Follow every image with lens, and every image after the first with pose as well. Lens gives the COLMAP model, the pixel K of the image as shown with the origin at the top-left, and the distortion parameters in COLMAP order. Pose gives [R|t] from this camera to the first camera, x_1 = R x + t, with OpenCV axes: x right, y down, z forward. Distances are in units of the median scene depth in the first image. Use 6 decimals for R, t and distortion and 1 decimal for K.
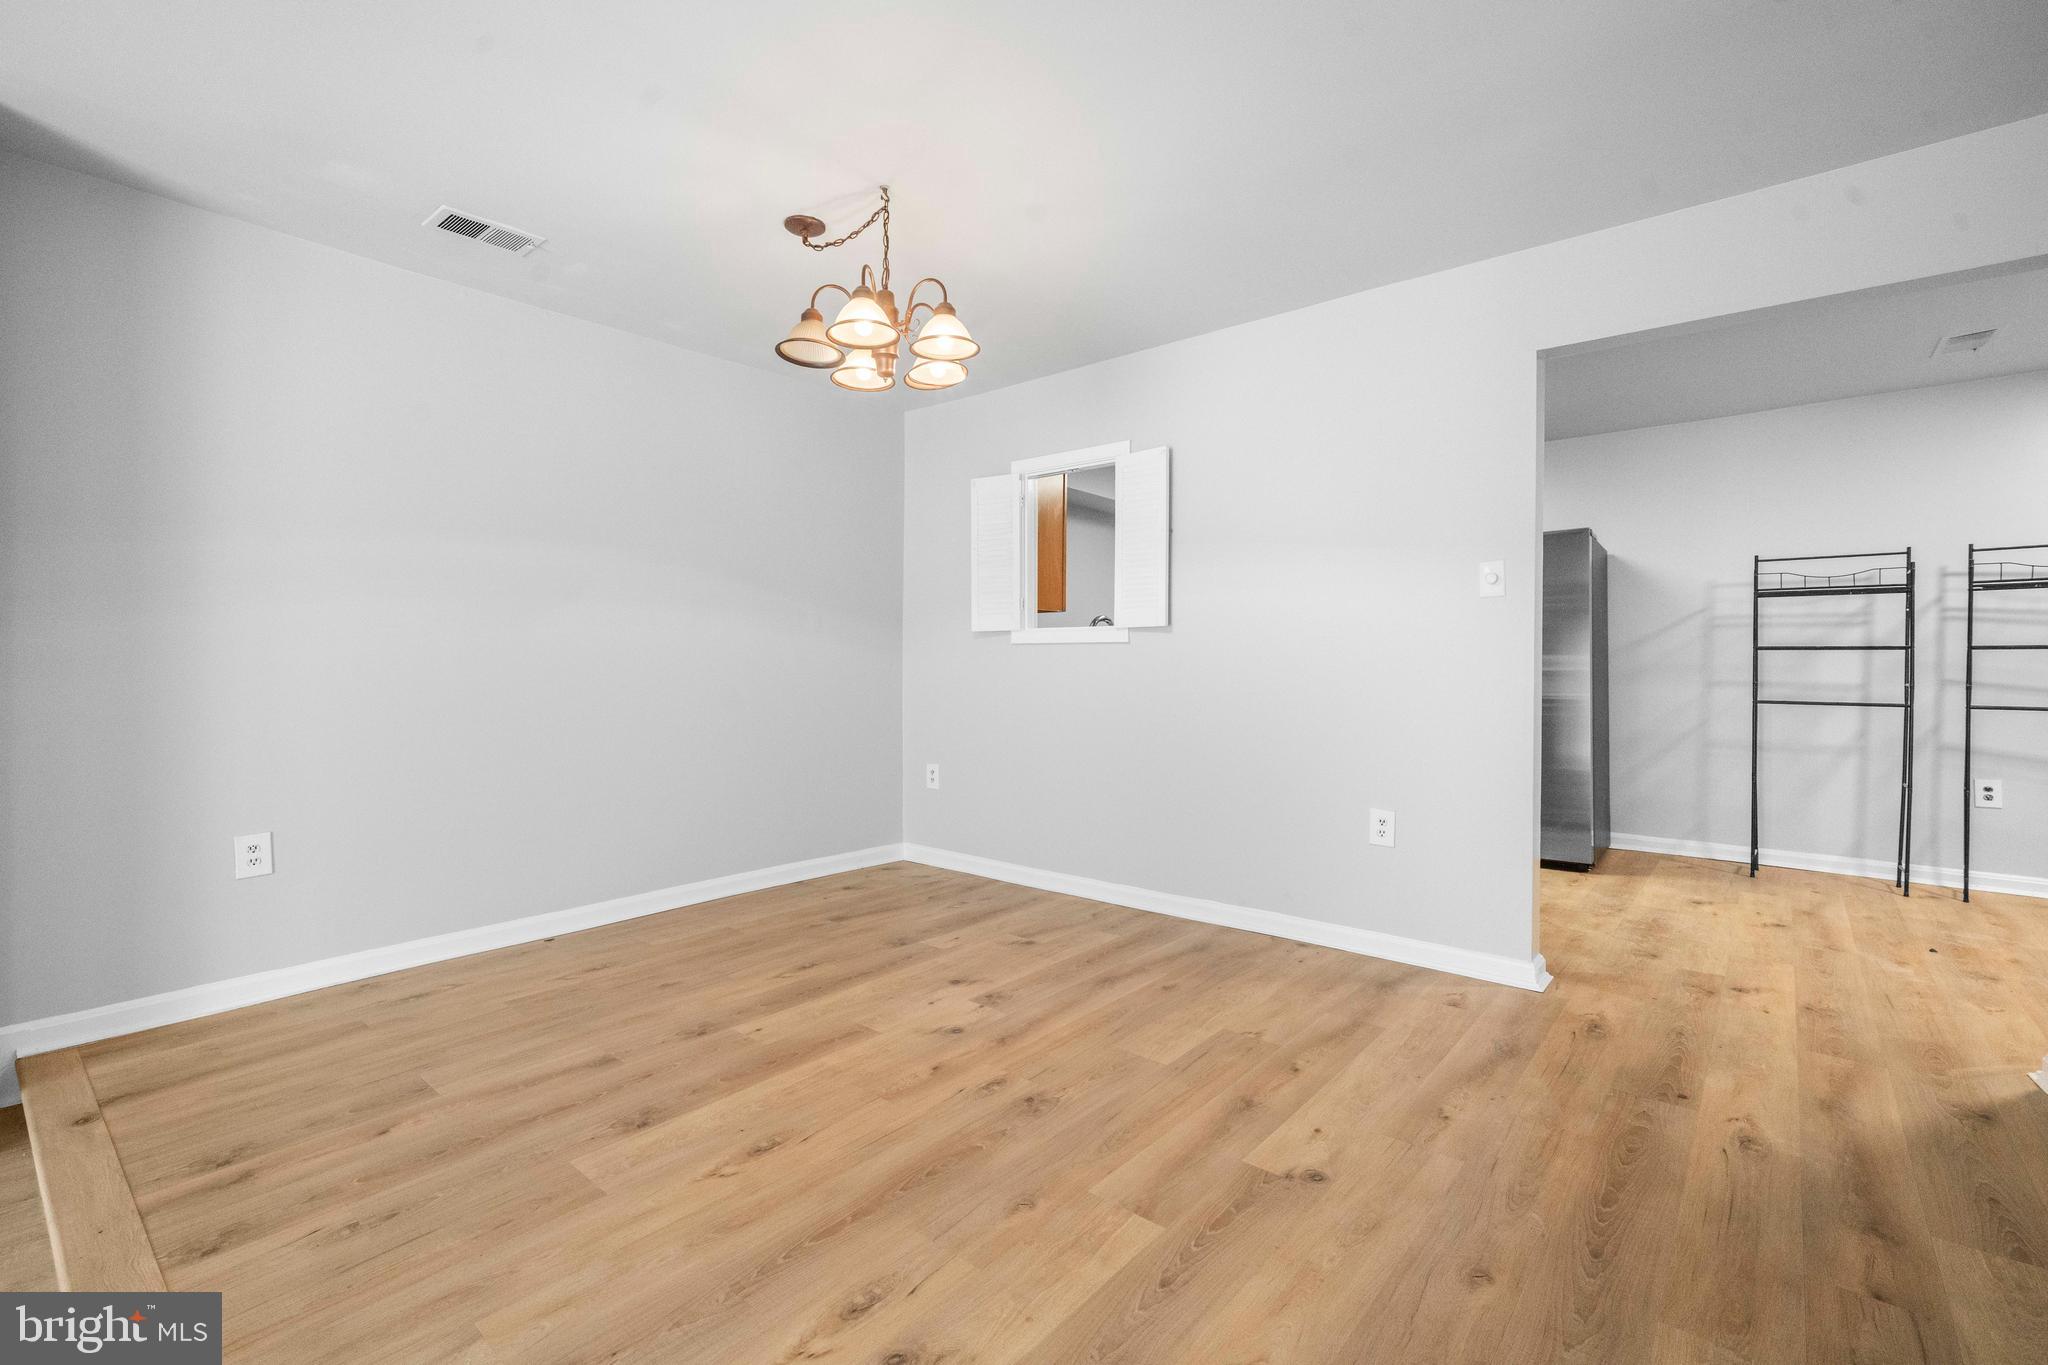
lens RADIAL K [[883.9, 0, 1023.2], [0, 883.9, 666.1], [0, 0, 1]] dist [0.006903, -0.000454]
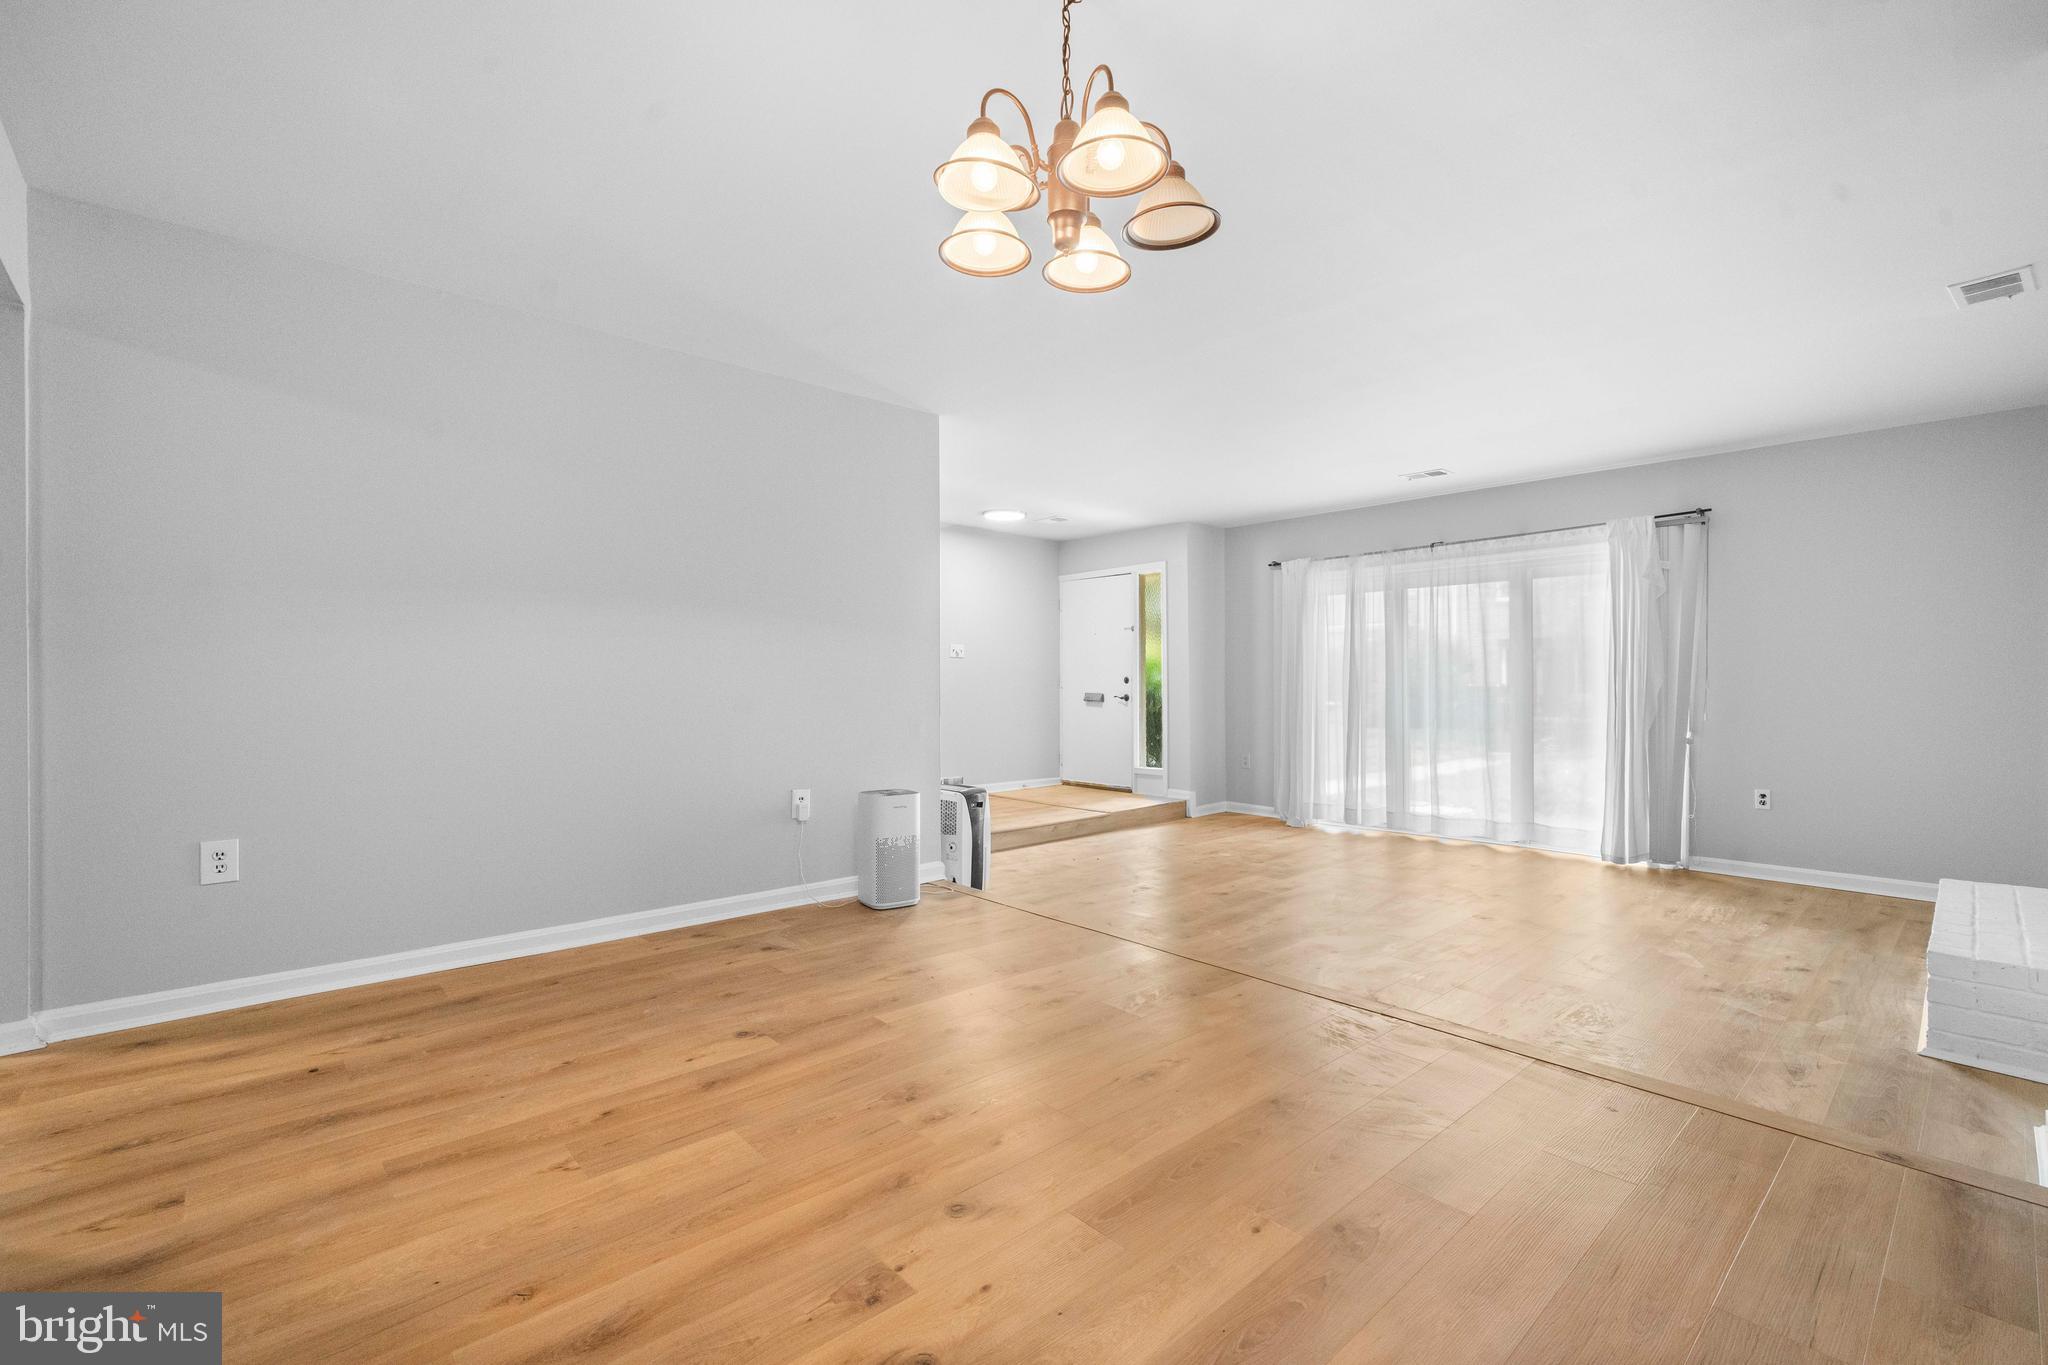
lens RADIAL K [[883.9, 0, 1031.4], [0, 883.9, 680.3], [0, 0, 1]] dist [0.006903, -0.000454]
pose [[-0.991612, -0.005674, 0.129128, -0.238159], [-0.005597, 0.999984, 0.000962, 0.006514], [-0.129132, 0.000231, -0.991627, 1.827592]]
